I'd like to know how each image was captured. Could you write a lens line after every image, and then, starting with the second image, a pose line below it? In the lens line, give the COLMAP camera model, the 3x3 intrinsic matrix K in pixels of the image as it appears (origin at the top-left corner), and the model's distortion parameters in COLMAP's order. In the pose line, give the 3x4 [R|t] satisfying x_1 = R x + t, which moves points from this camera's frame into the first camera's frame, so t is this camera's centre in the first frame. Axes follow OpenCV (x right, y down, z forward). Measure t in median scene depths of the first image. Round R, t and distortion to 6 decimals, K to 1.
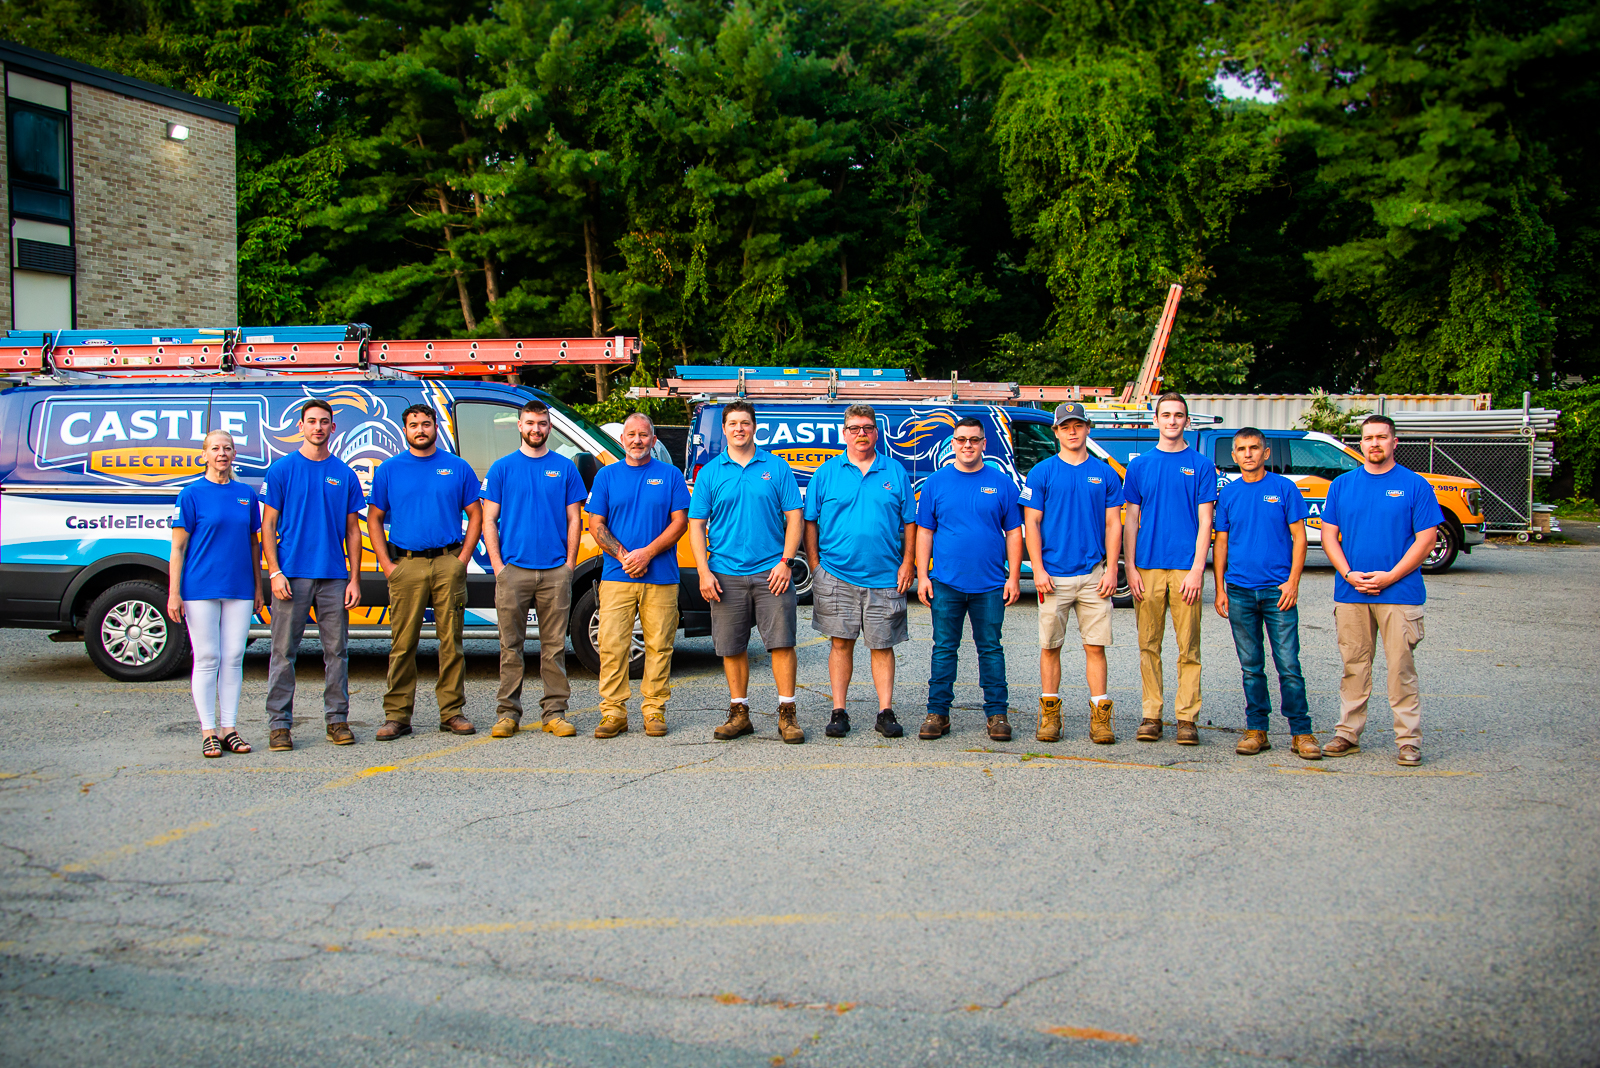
lens RADIAL K [[1671.9, 0, 755.8], [0, 1671.9, 533.9], [0, 0, 1]] dist [0.019526, 0.000000]
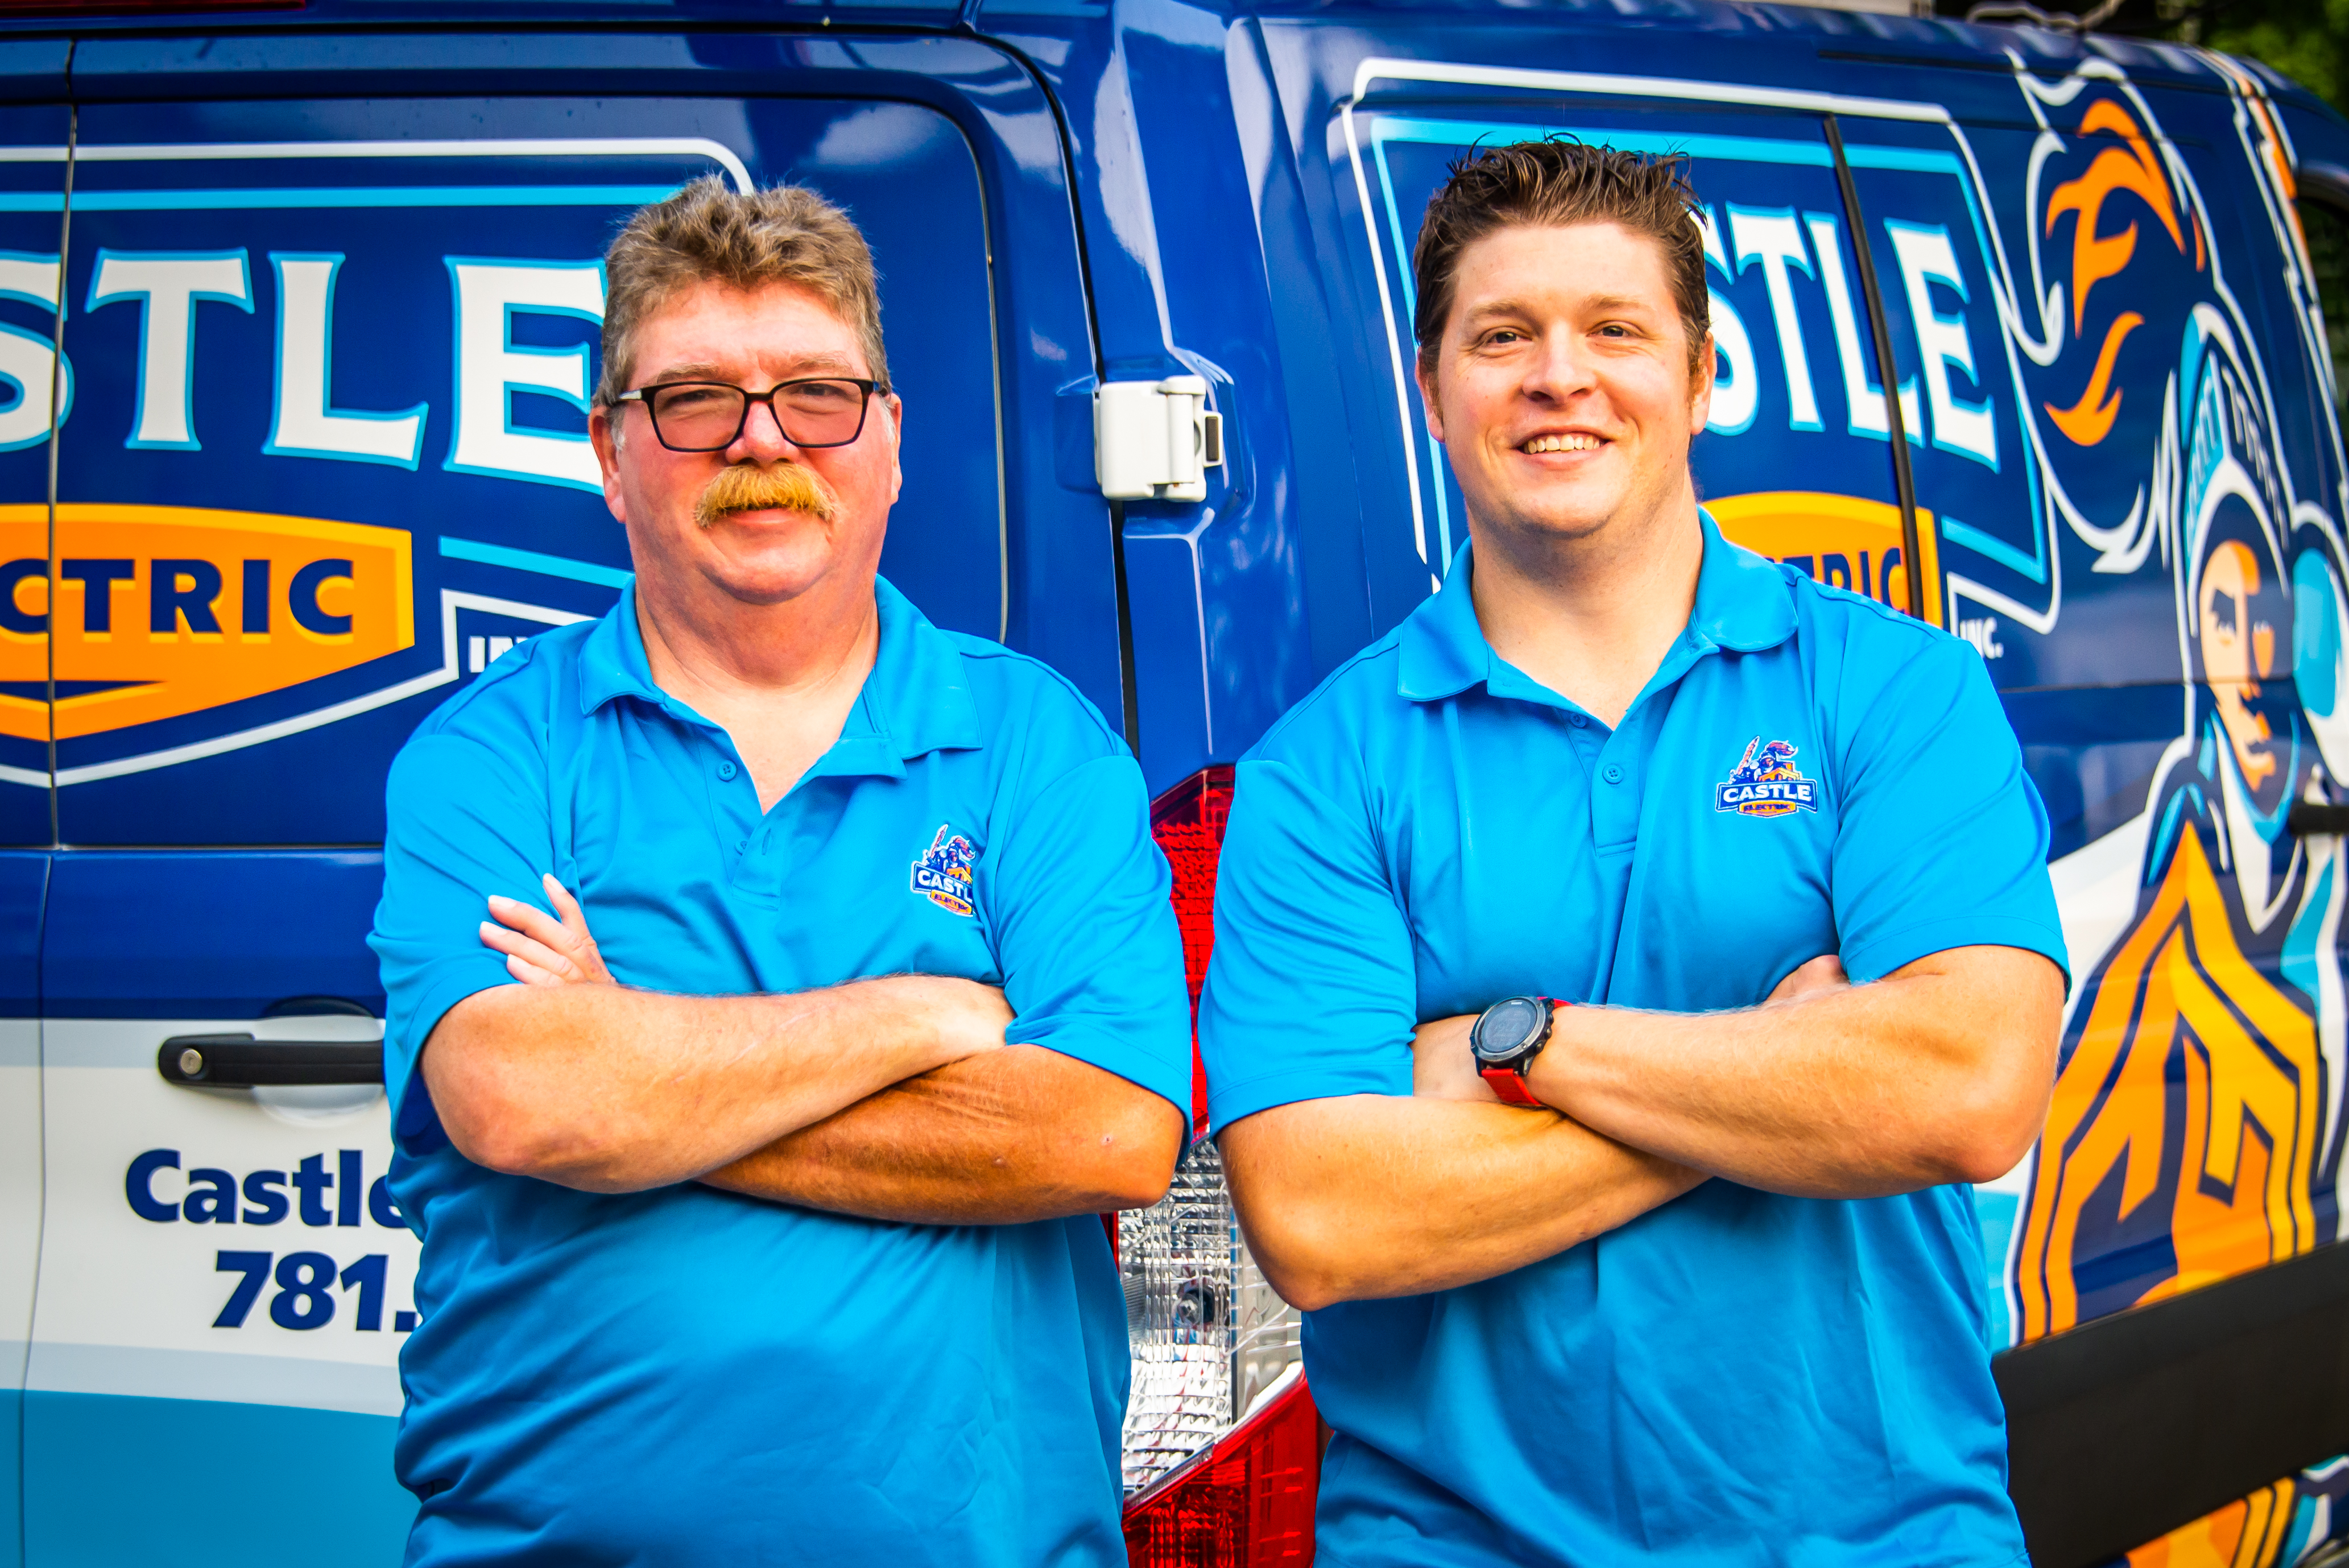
lens RADIAL K [[7110.1, 0, 1188.0], [0, 7110.1, 942.5], [0, 0, 1]] dist [0.595311, 0.000000]
pose [[0.407586, -0.068124, 0.910622, -0.191468], [0.056314, 0.997191, 0.049394, -0.010191], [-0.911429, 0.031149, 0.410277, 0.176836]]
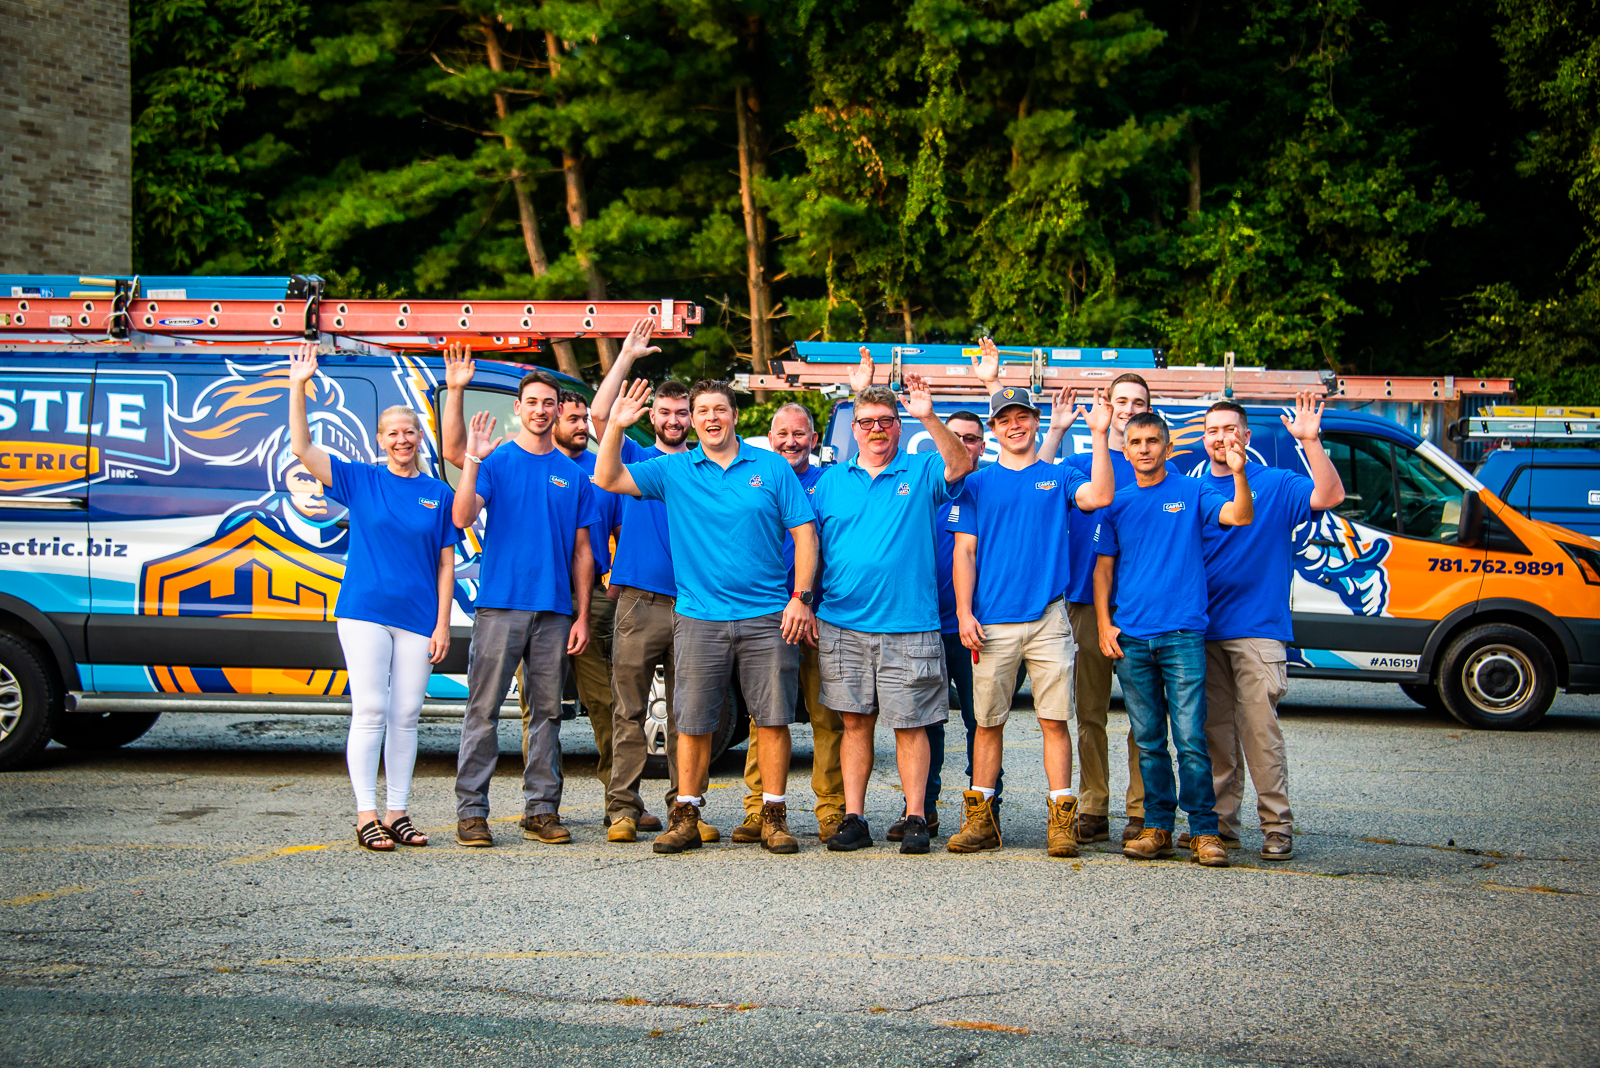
lens RADIAL K [[3111.6, 0, 803.3], [0, 3111.6, 549.8], [0, 0, 1]] dist [0.576020, 0.000000]
pose [[0.995794, 0.017417, -0.089953, 0.021650], [-0.020436, 0.999254, -0.032755, 0.006981], [0.089315, 0.034455, 0.995407, -0.071848]]
